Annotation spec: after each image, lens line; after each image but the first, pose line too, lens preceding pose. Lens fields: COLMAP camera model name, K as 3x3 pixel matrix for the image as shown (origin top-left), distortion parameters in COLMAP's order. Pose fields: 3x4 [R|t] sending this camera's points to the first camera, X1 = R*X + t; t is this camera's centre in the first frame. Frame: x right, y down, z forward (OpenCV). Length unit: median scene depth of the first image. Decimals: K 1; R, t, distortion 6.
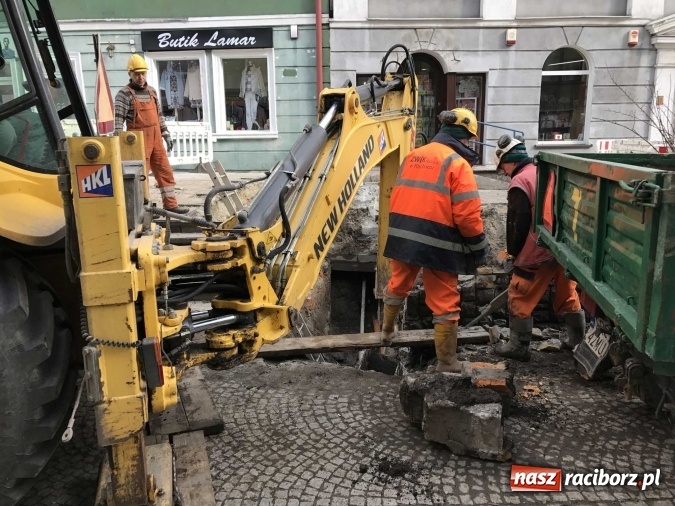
lens RADIAL K [[555.6, 0, 334.2], [0, 555.6, 247.8], [0, 0, 1]] dist [0.029484, -0.015729]
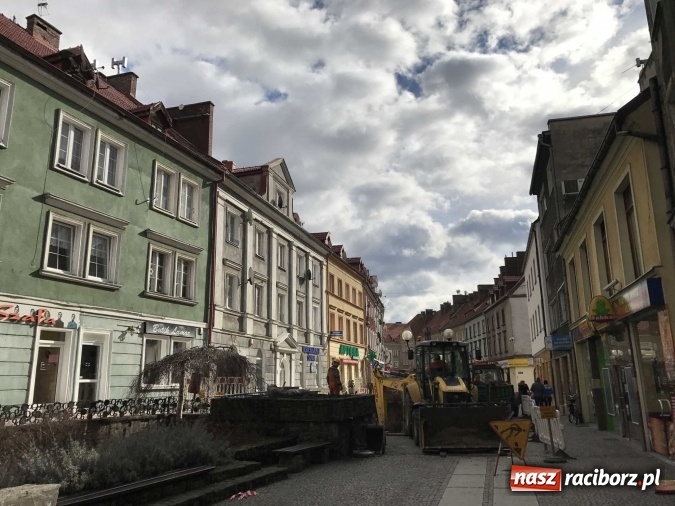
lens RADIAL K [[555.6, 0, 334.2], [0, 555.6, 247.8], [0, 0, 1]] dist [0.029484, -0.015729]
pose [[0.316176, 0.232820, 0.919689, -1.736022], [0.191006, 0.933946, -0.302094, 0.008703], [-0.929274, 0.271181, 0.250821, 0.024645]]
